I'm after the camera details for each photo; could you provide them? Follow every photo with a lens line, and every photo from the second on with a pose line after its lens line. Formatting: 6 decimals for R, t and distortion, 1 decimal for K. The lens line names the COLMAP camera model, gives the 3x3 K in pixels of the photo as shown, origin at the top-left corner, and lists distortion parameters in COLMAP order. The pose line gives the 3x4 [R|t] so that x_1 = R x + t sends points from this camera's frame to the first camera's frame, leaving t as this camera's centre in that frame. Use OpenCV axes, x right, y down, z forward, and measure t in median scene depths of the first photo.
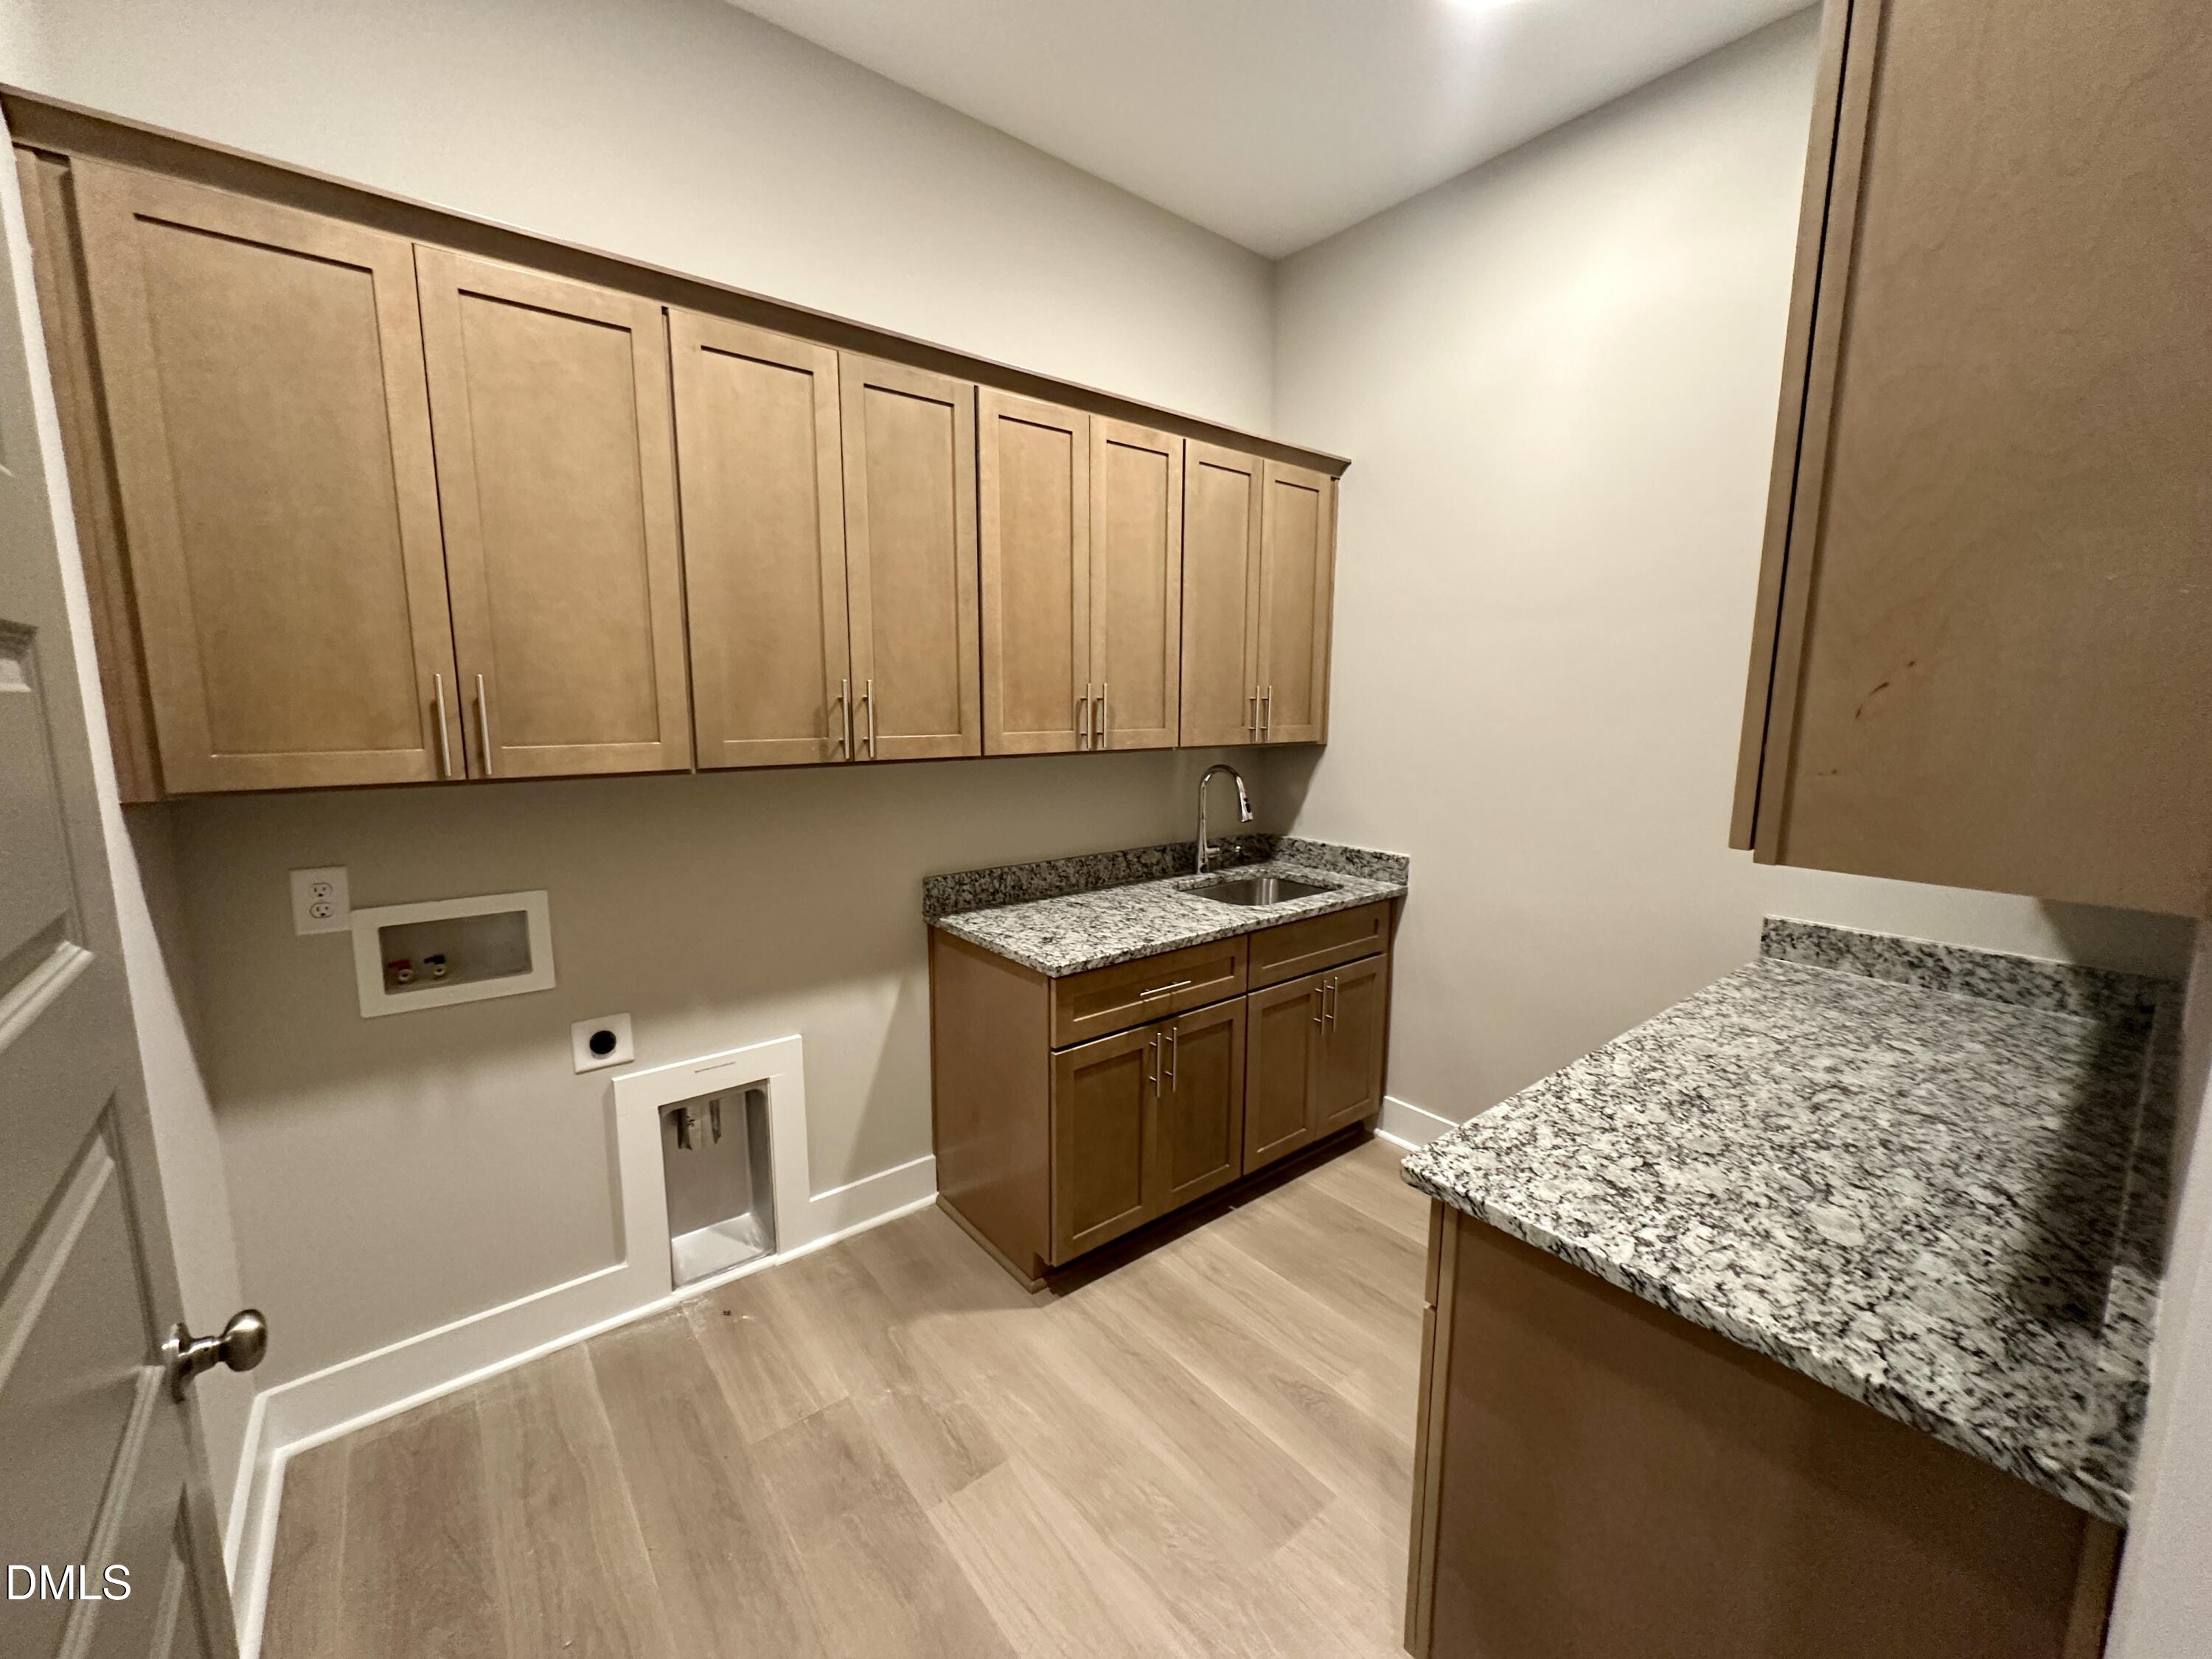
lens RADIAL K [[878.0, 0, 1105.7], [0, 878.0, 823.9], [0, 0, 1]] dist [0.000672, -0.000117]
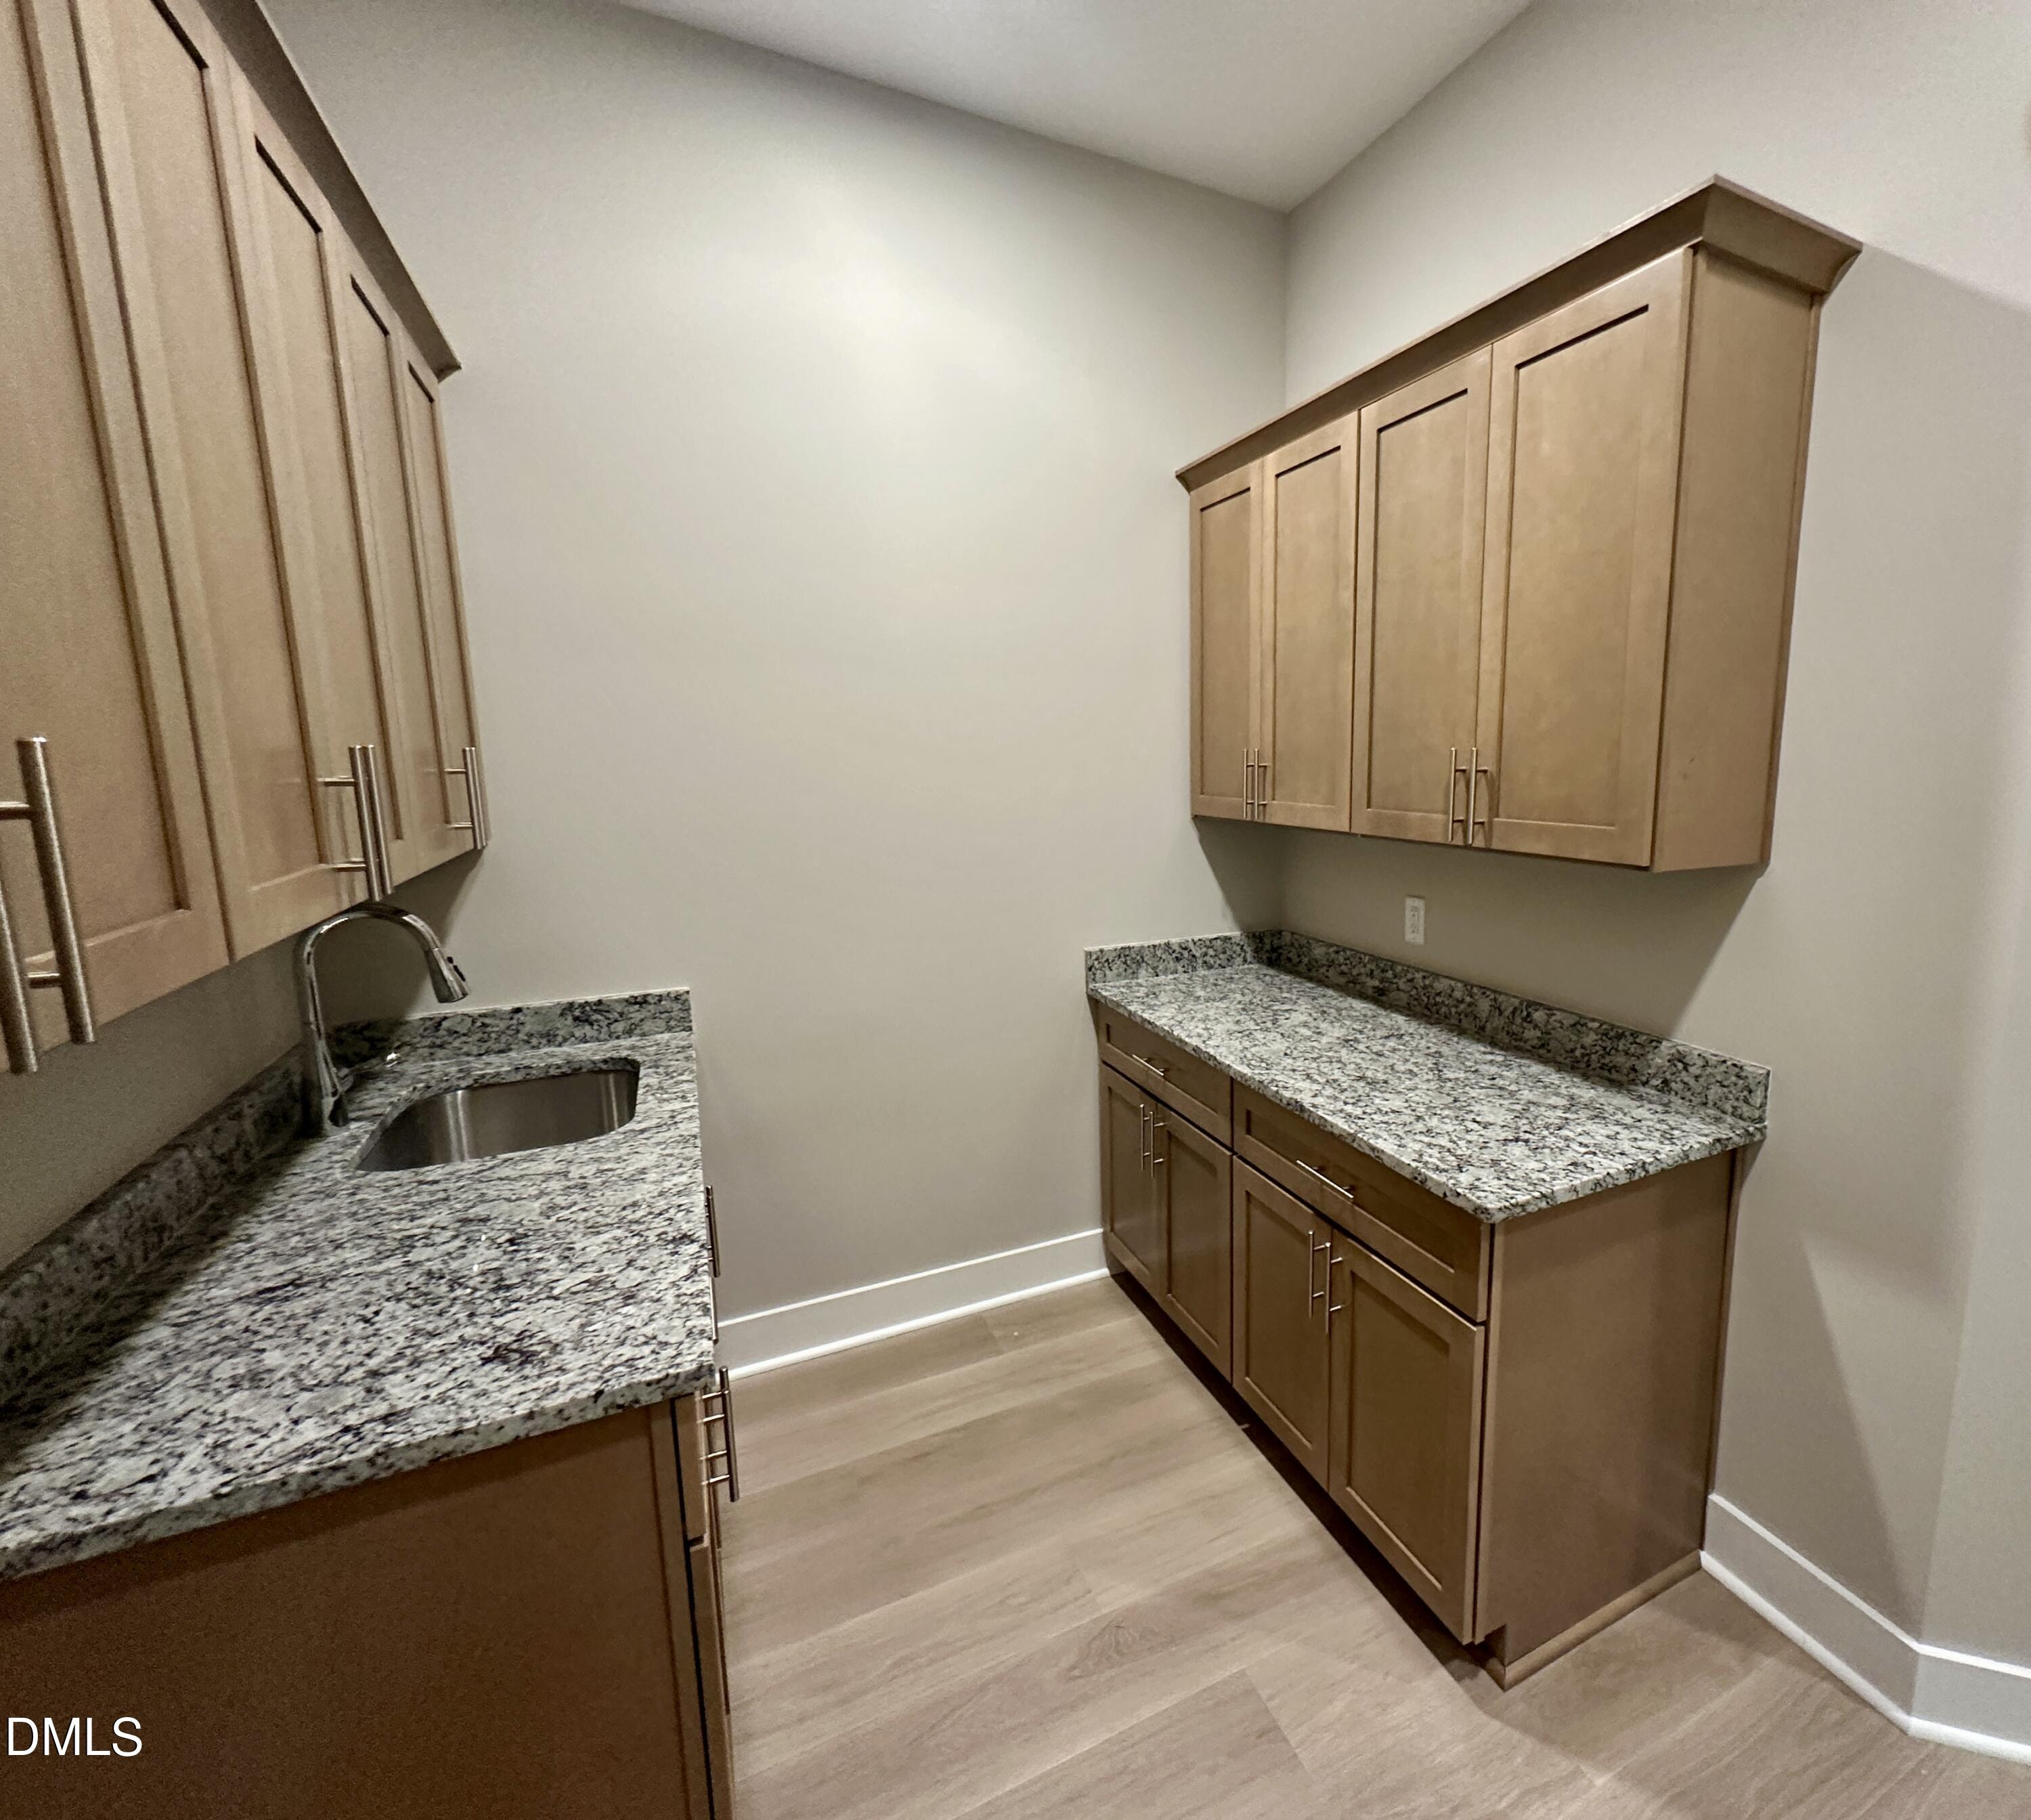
lens RADIAL K [[1064.9, 0, 1016.1], [0, 1064.9, 911.9], [0, 0, 1]] dist [-0.001034, -0.000168]
pose [[0.180741, -0.154586, 0.971306, -0.828481], [0.143627, 0.981132, 0.129424, -0.185787], [-0.972987, 0.116113, 0.199533, 1.079467]]
